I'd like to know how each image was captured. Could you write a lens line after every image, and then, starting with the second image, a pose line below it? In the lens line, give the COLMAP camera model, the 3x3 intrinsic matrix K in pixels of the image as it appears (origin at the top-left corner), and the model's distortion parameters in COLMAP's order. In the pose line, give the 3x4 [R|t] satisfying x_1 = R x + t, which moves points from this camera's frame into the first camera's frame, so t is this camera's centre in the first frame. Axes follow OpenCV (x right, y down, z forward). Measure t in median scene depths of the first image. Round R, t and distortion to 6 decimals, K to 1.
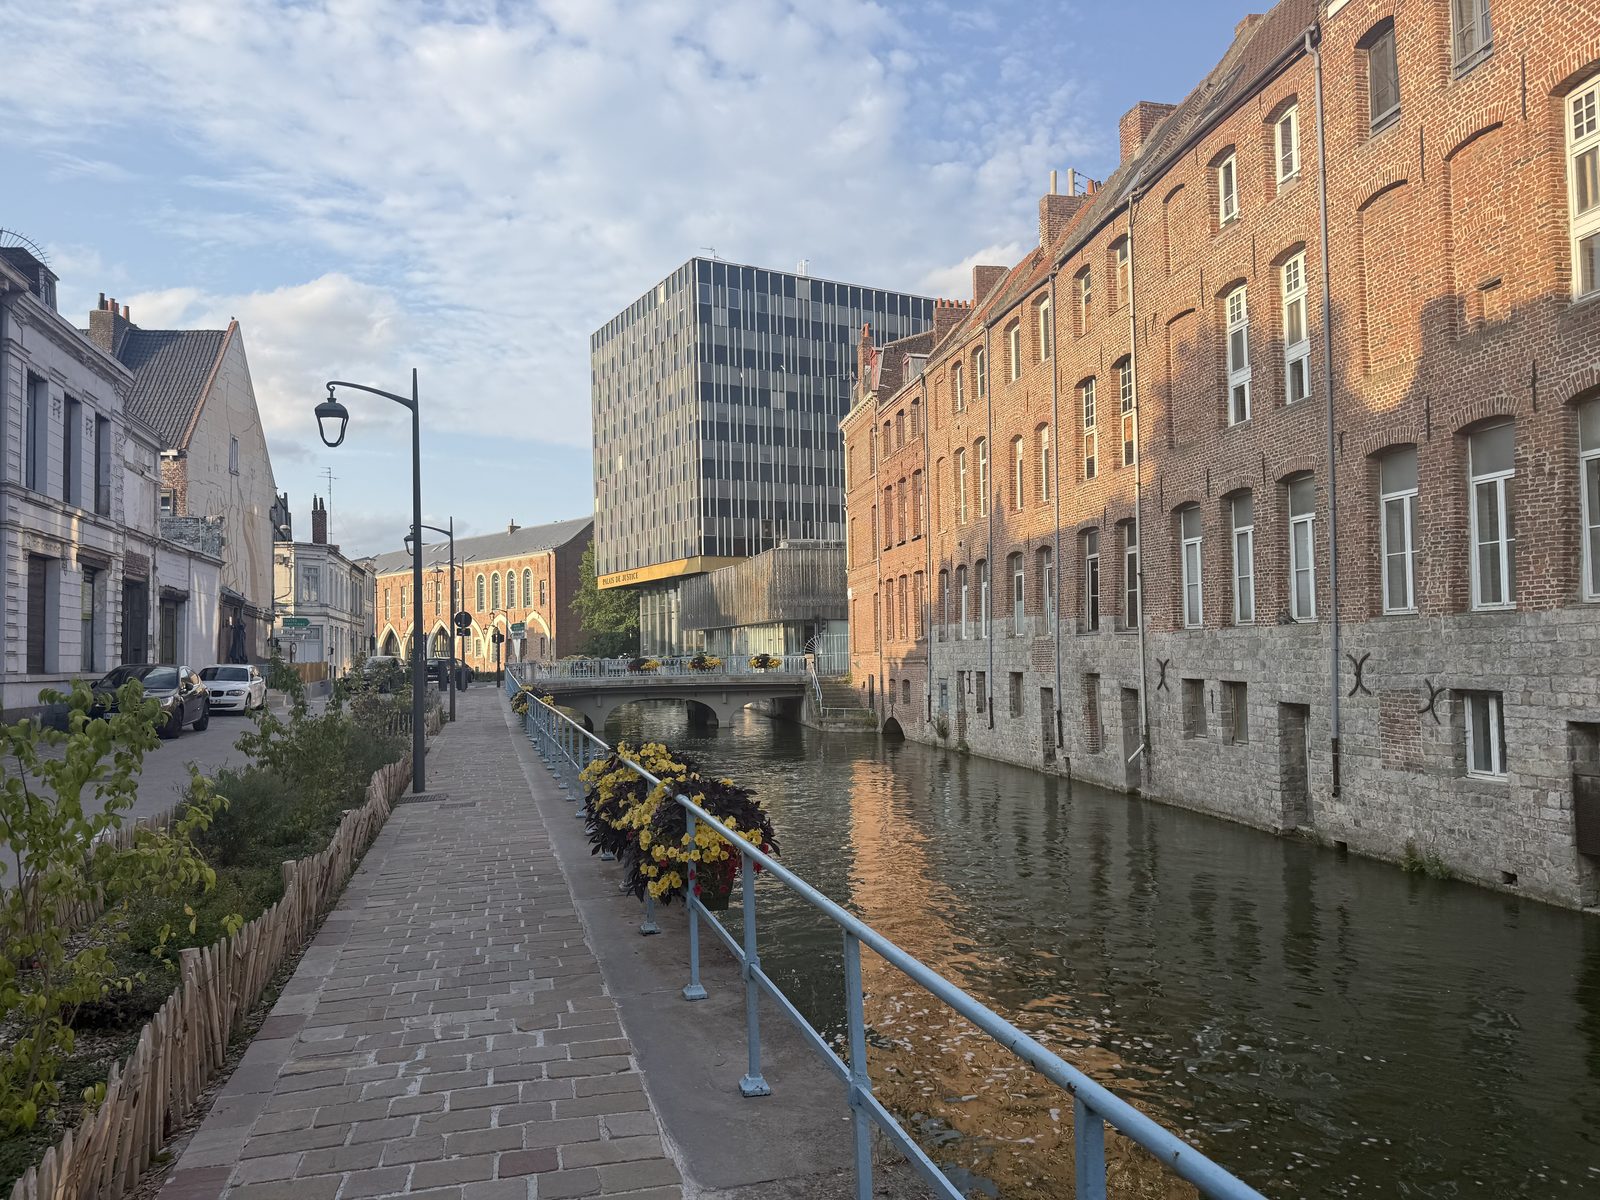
lens RADIAL K [[1103.5, 0, 800.0], [0, 1103.5, 600.0], [0, 0, 1]] dist [0.190961, -0.329680]
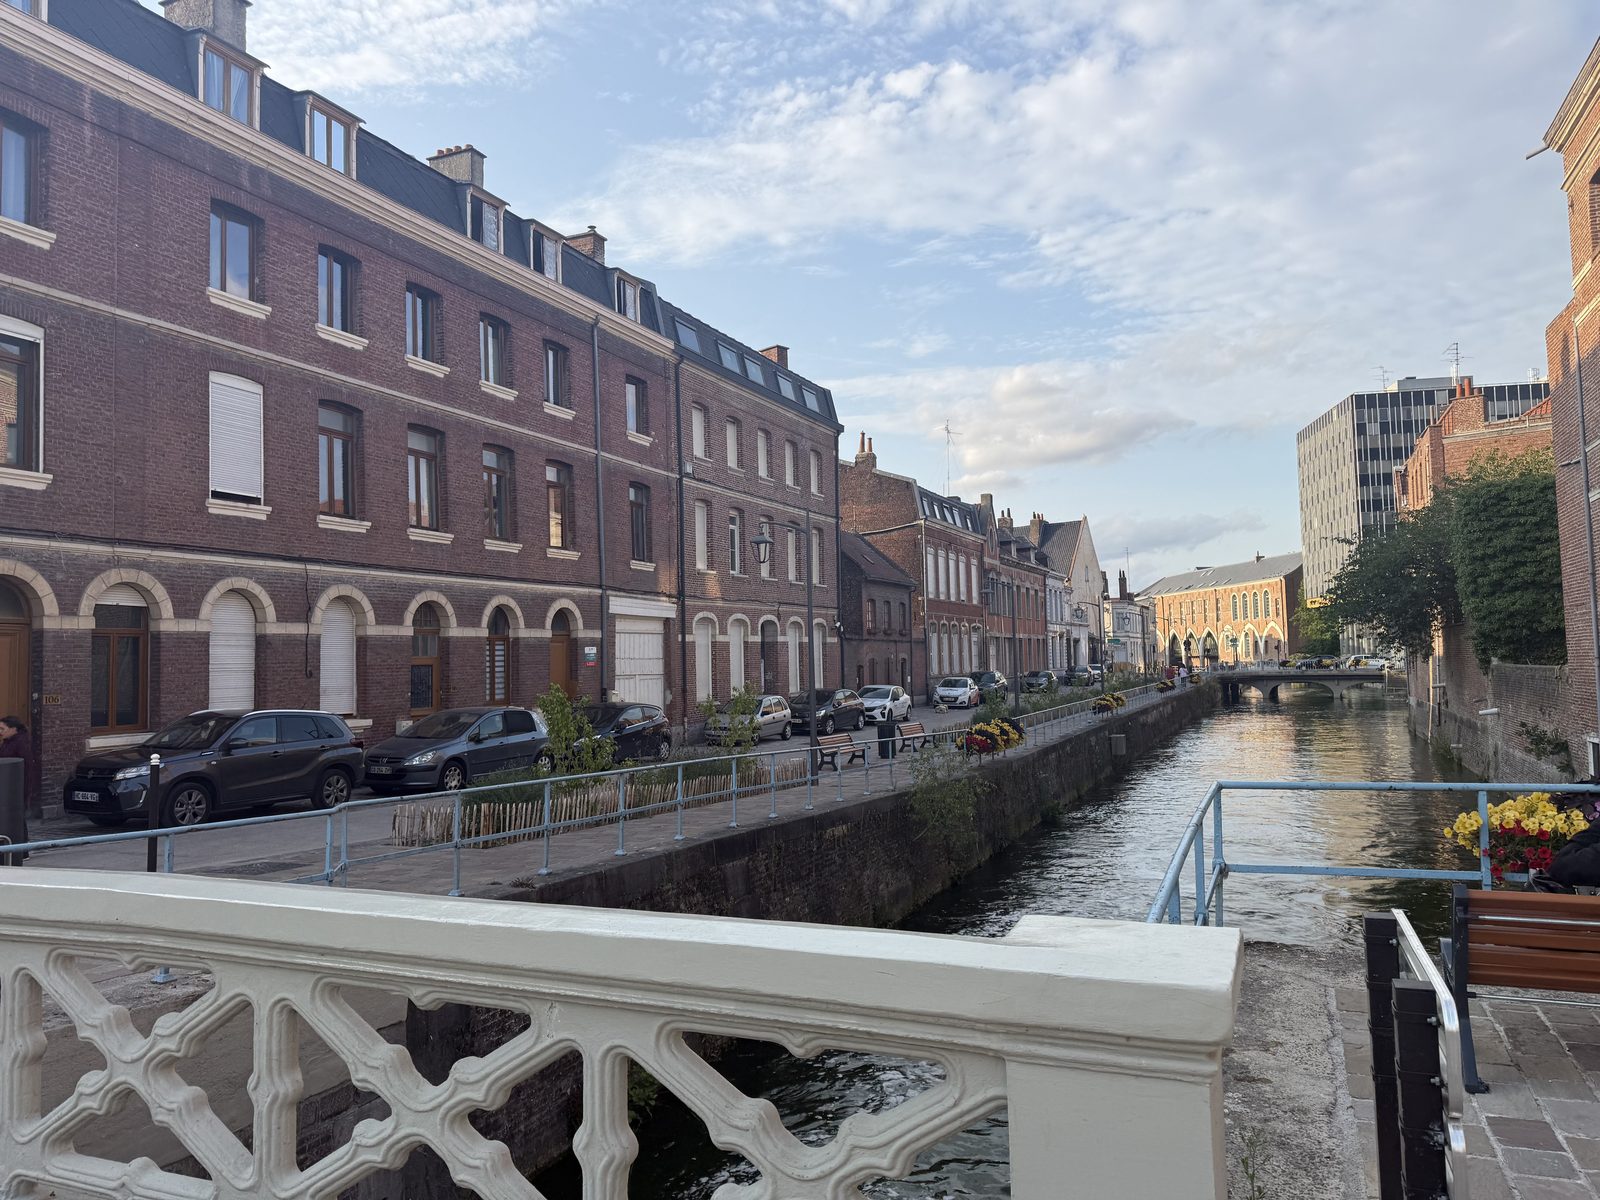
lens RADIAL K [[1103.9, 0, 800.0], [0, 1103.9, 600.0], [0, 0, 1]] dist [0.147832, -0.210669]
pose [[0.772190, -0.036575, -0.634338, 0.284898], [0.043091, 0.999058, -0.005149, -0.049529], [0.633929, -0.023358, 0.773039, -0.655734]]
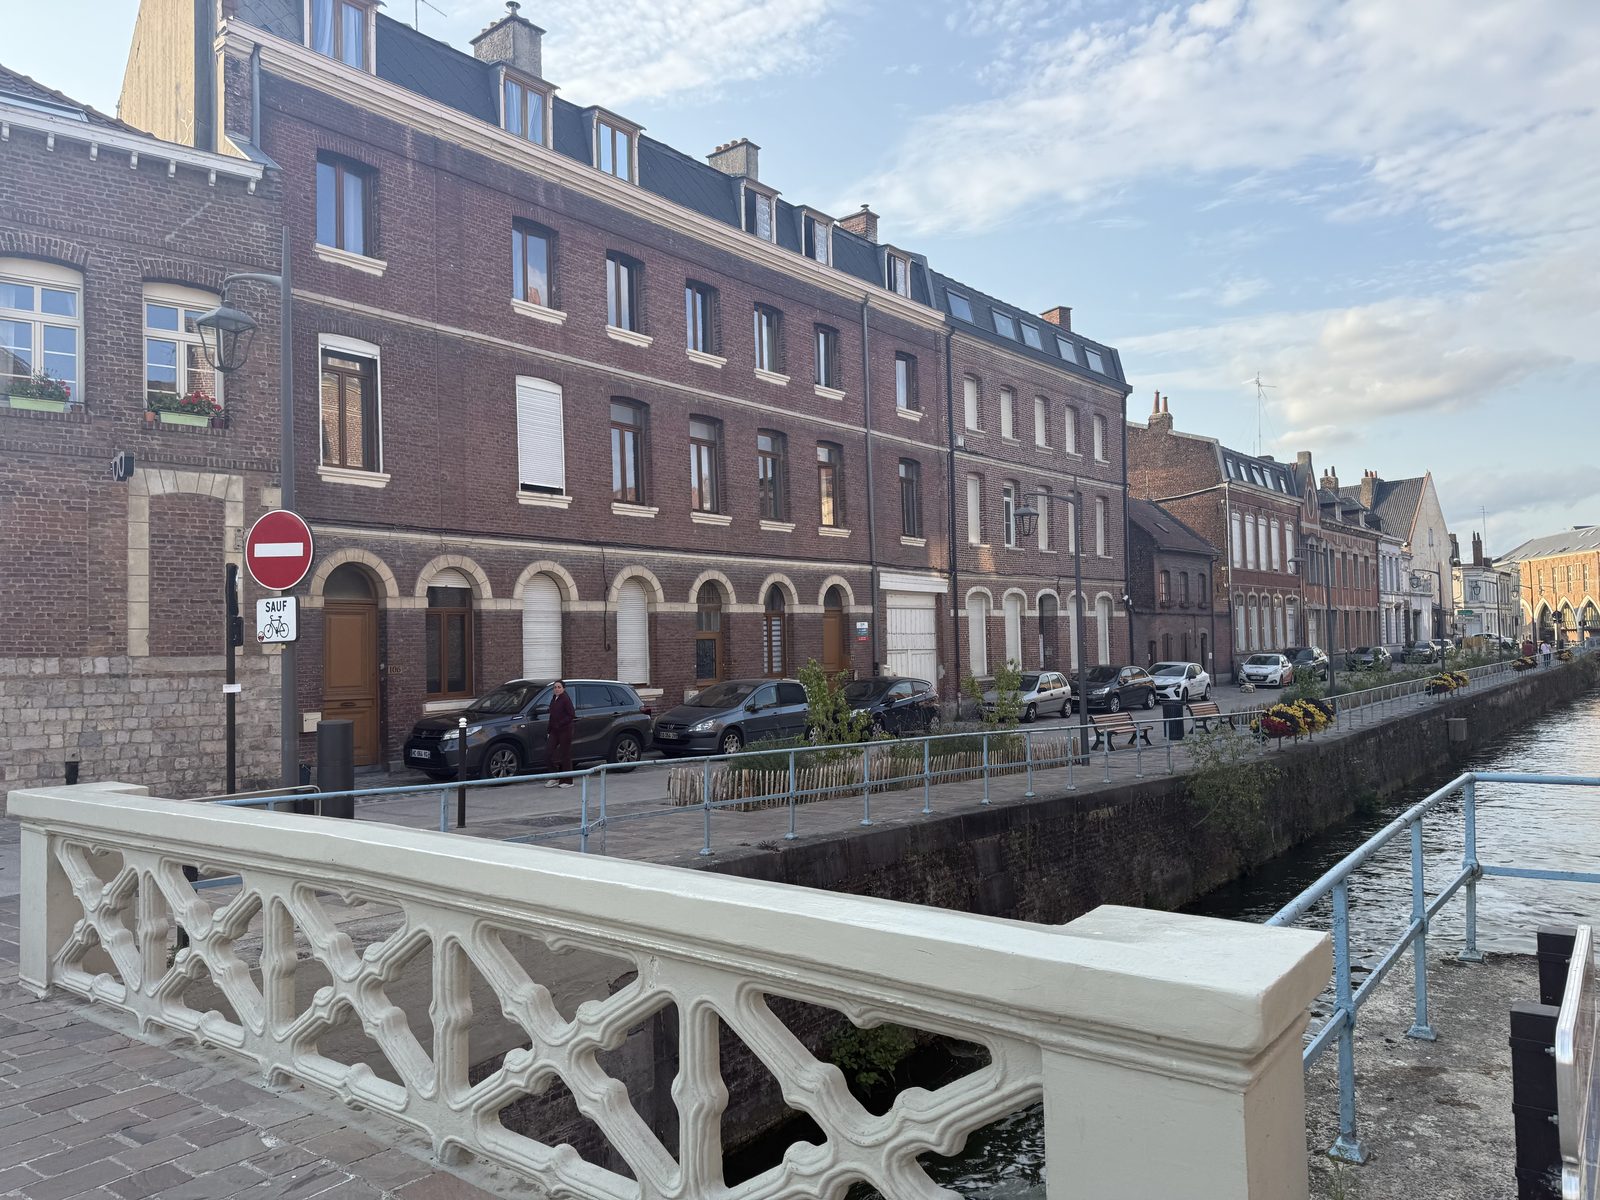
lens RADIAL K [[1103.5, 0, 800.0], [0, 1103.5, 600.0], [0, 0, 1]] dist [0.190961, -0.329680]
pose [[0.581065, -0.028532, -0.813357, 0.290543], [0.055631, 0.998440, 0.004719, -0.049304], [0.811953, -0.047990, 0.581746, -0.650709]]
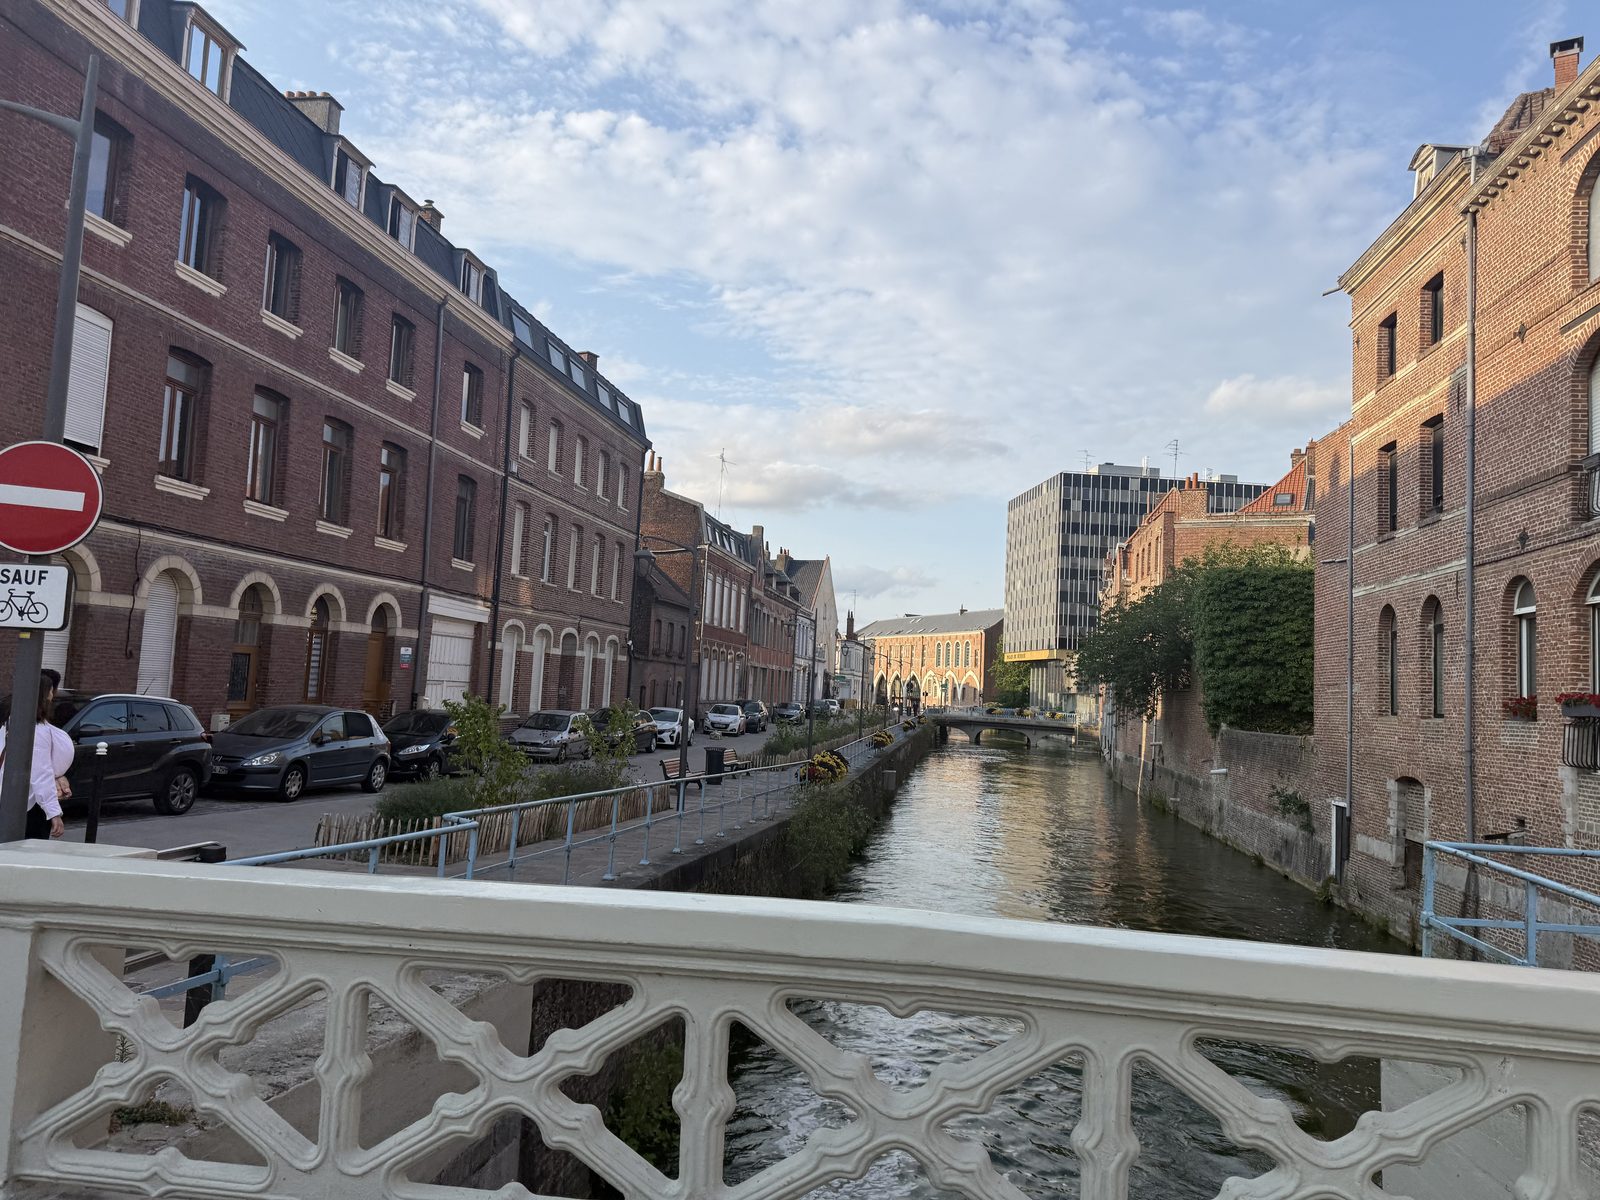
lens RADIAL K [[1105.2, 0, 766.1], [0, 1105.2, 606.8], [0, 0, 1]] dist [0.089162, -0.113903]
pose [[0.897207, 0.034374, -0.440269, 0.245620], [-0.047352, 0.998706, -0.018524, -0.050143], [0.439063, 0.037467, 0.897675, -0.675320]]
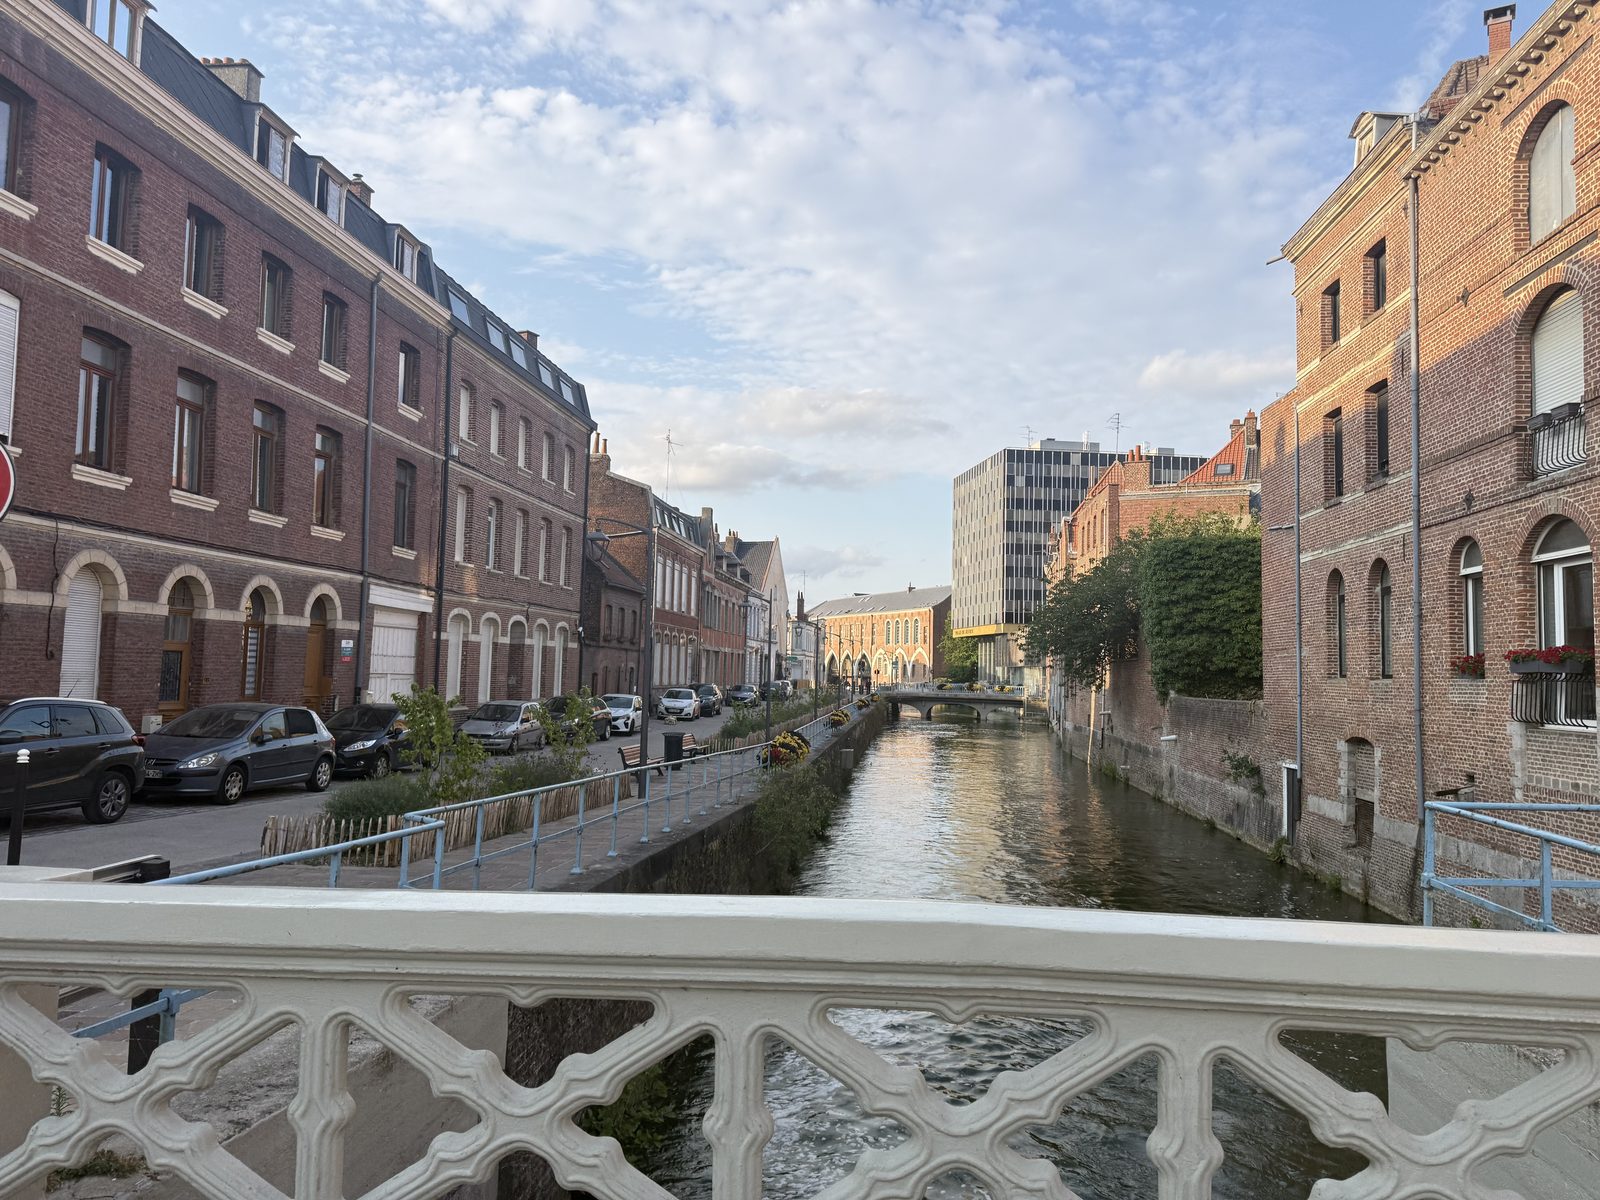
lens RADIAL K [[1110.7, 0, 782.9], [0, 1110.7, 604.4], [0, 0, 1]] dist [0.061013, -0.065007]
pose [[0.923522, 0.015412, -0.383236, 0.241146], [-0.019467, 0.999788, -0.006705, -0.049566], [0.383052, 0.013653, 0.923626, -0.672284]]
